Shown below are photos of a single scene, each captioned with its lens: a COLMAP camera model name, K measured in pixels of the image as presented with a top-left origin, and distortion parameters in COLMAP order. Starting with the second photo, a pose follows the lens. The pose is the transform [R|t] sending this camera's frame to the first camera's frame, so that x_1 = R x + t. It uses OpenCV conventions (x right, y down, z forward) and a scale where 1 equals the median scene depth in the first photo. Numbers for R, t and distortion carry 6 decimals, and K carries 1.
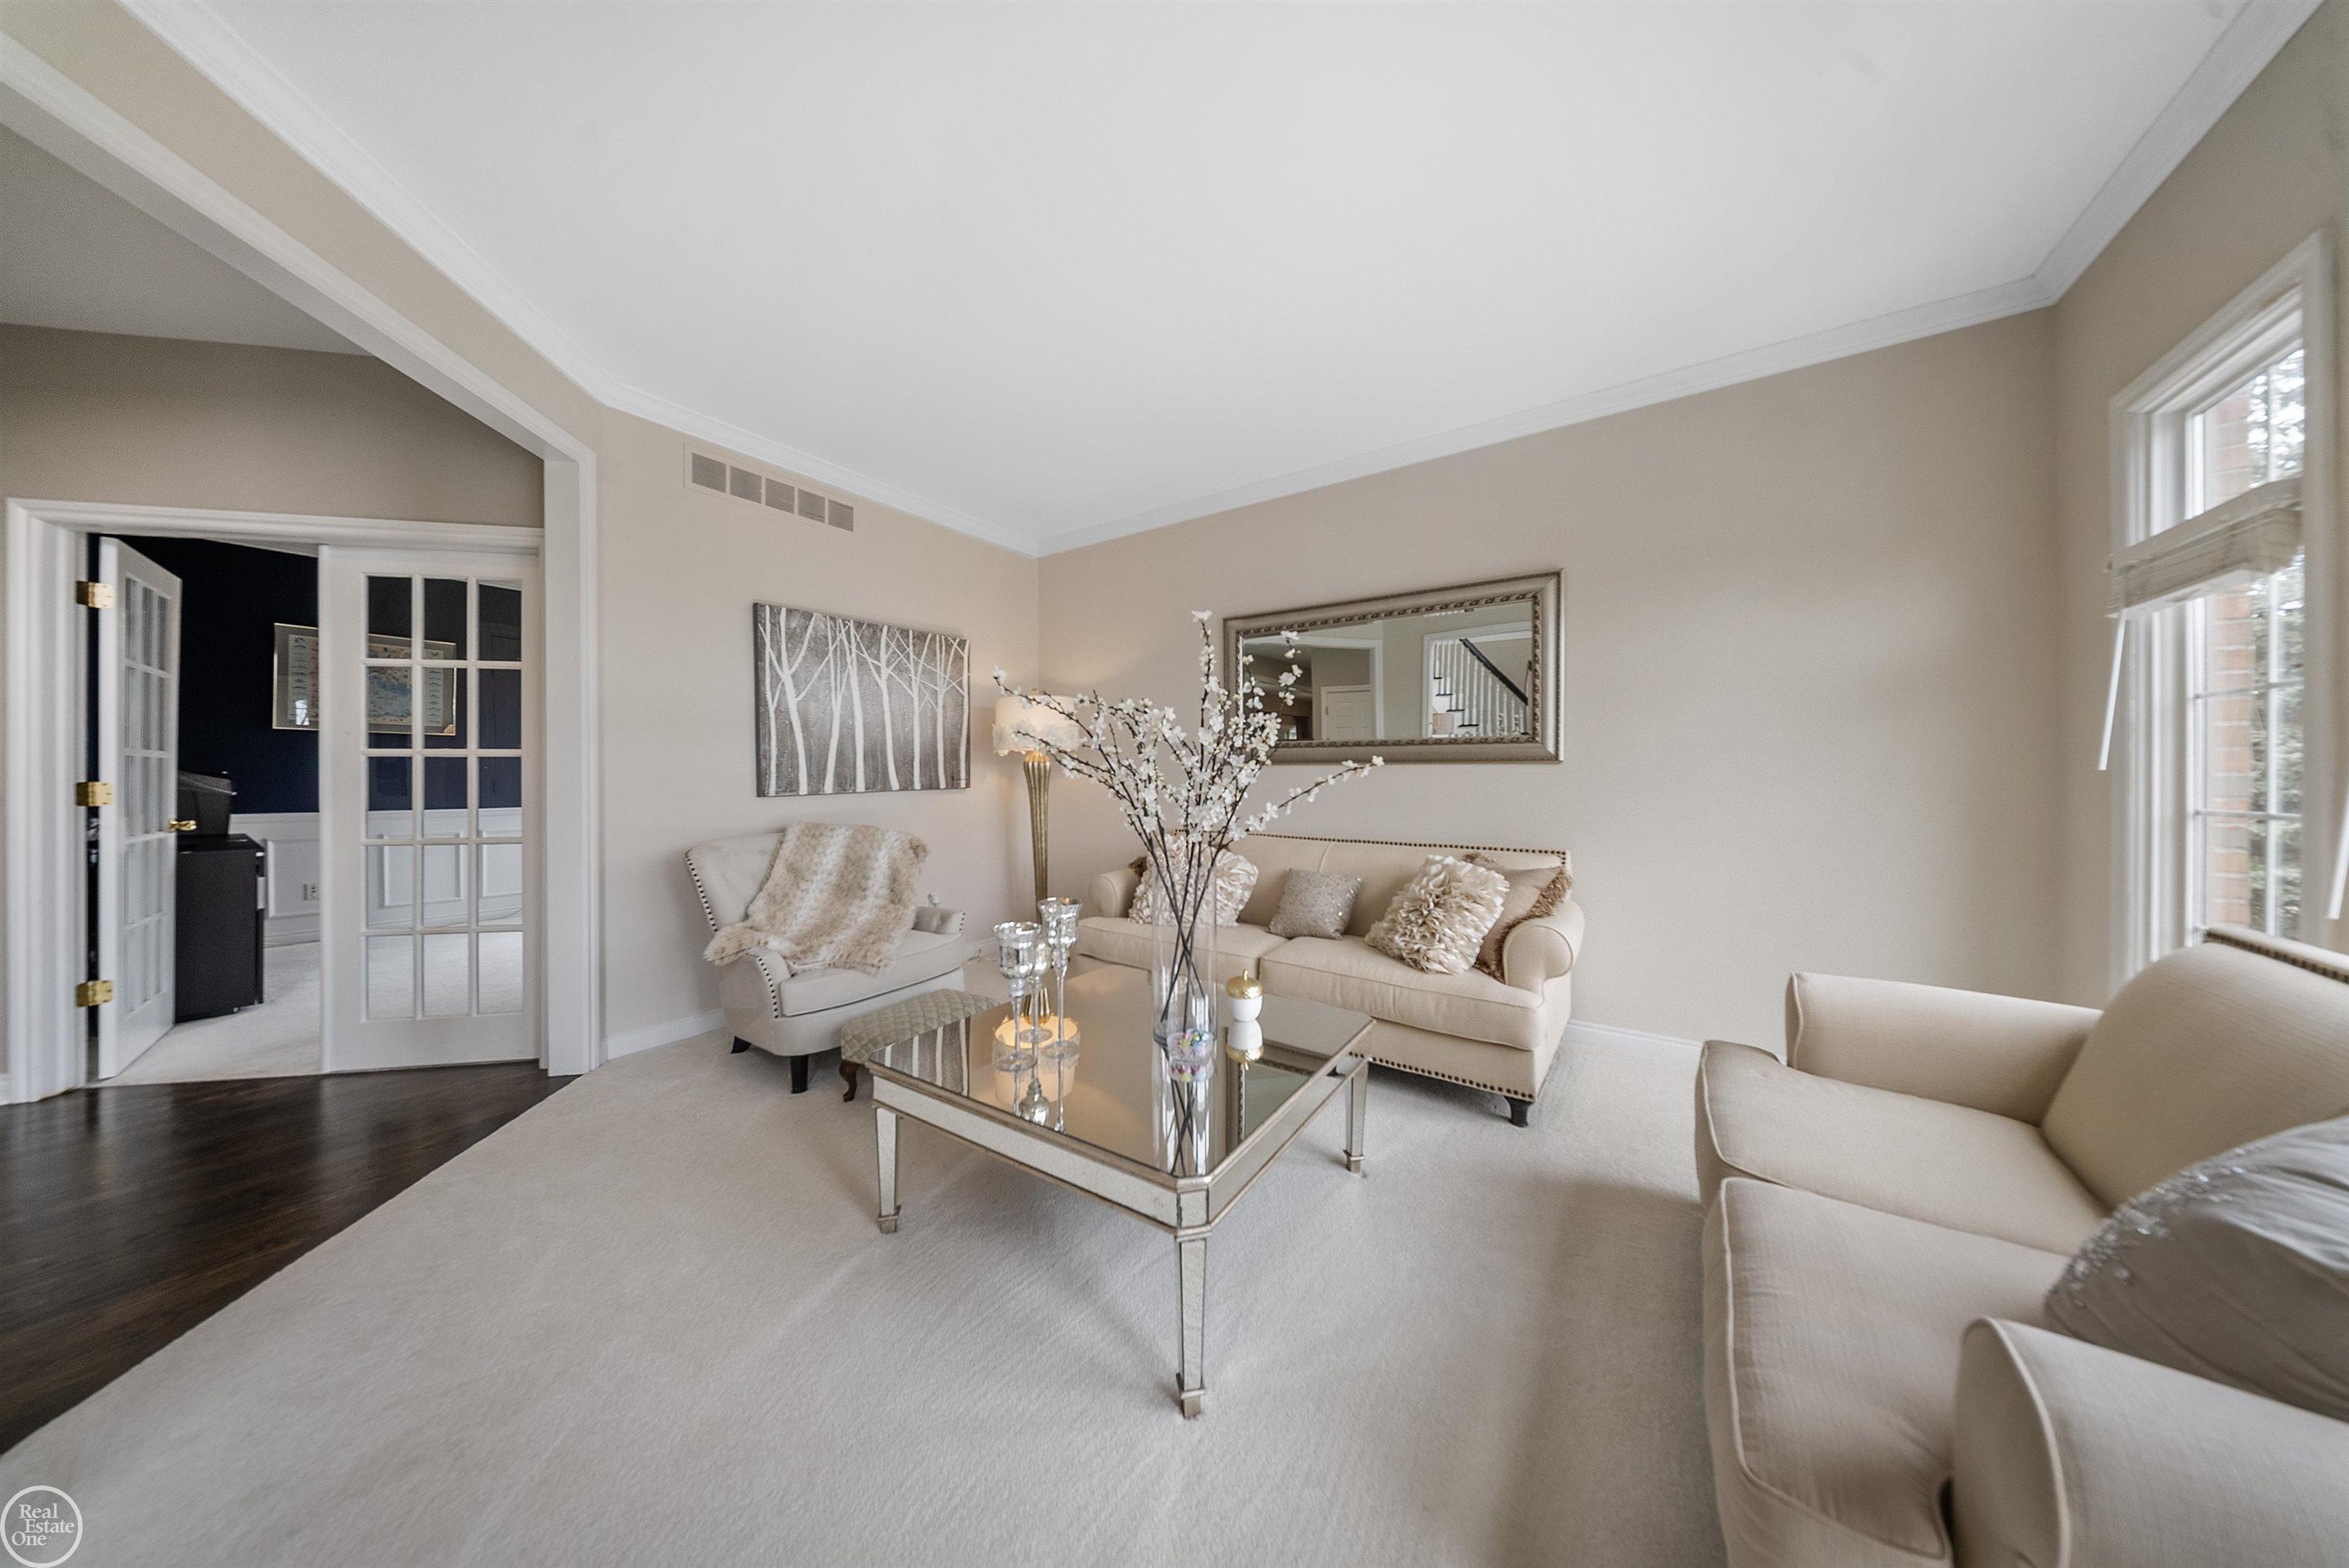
lens RADIAL K [[693.1, 0, 1180.9], [0, 693.1, 776.5], [0, 0, 1]] dist [-0.000154, -0.002747]
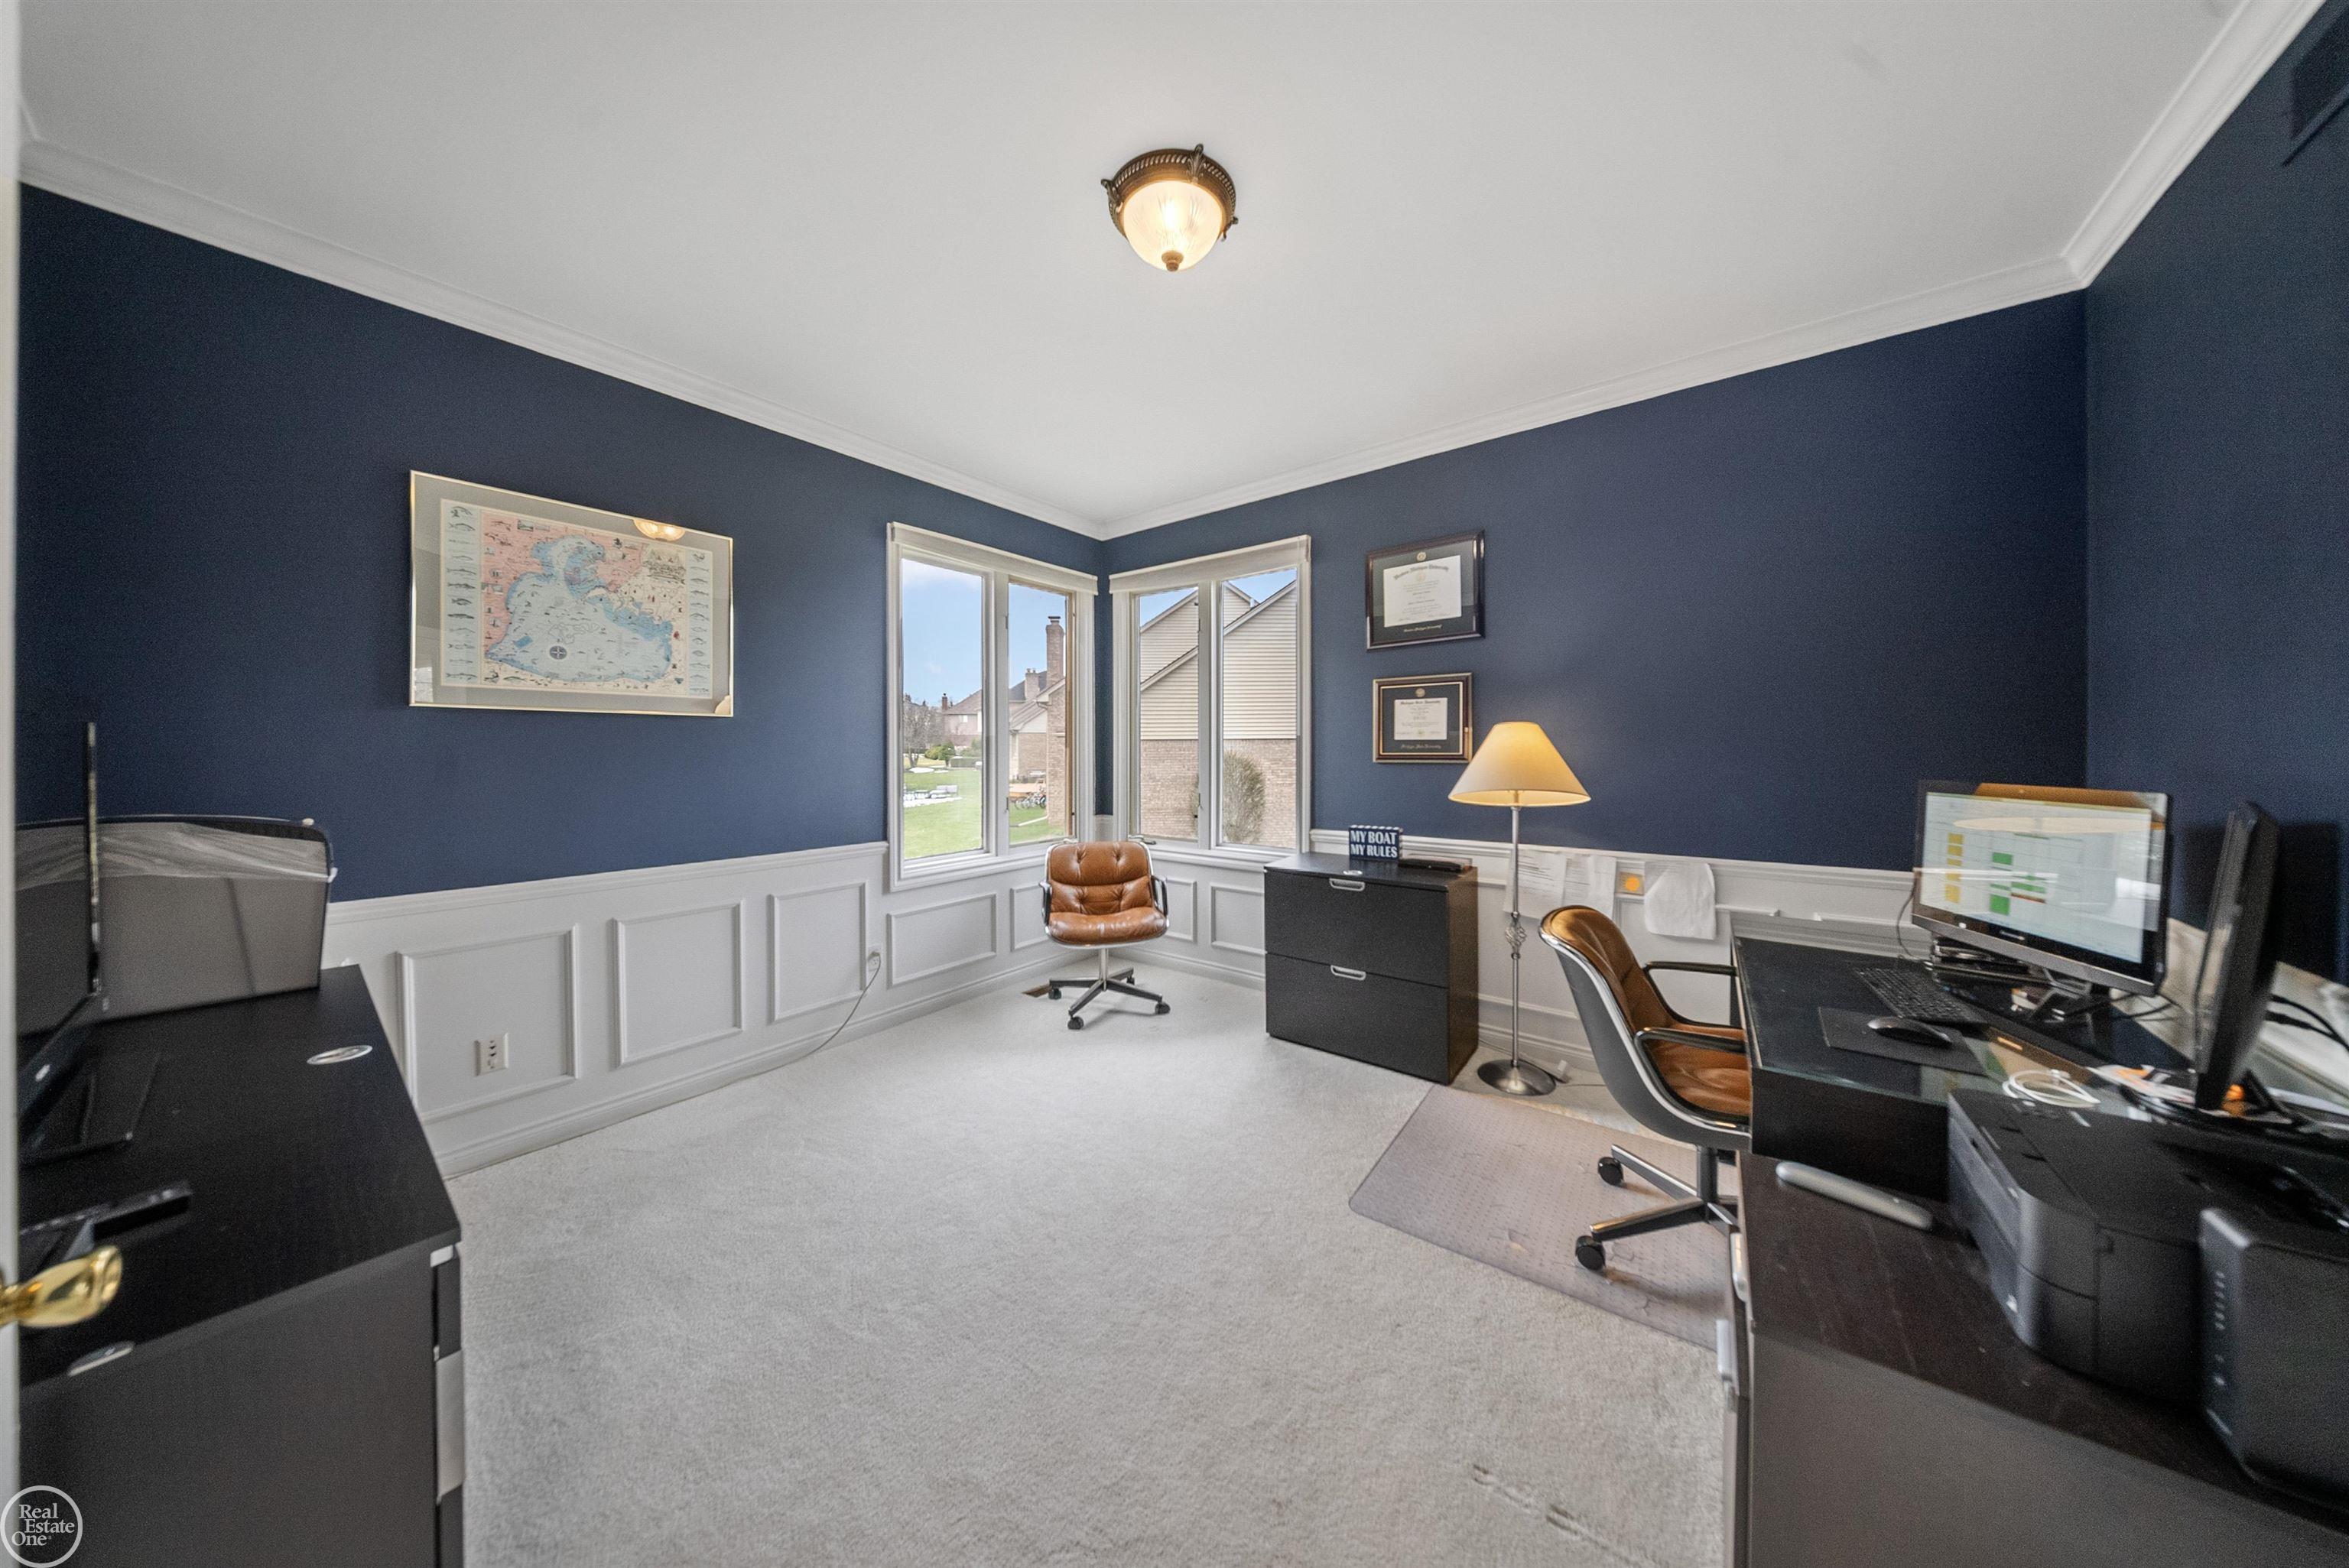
lens RADIAL K [[693.1, 0, 1180.9], [0, 693.1, 776.5], [0, 0, 1]] dist [-0.000154, -0.002747]
pose [[0.998221, -0.001900, -0.059586, -1.214027], [0.003242, 0.999743, 0.022438, -0.058302], [0.059528, -0.022591, 0.997971, 0.887772]]
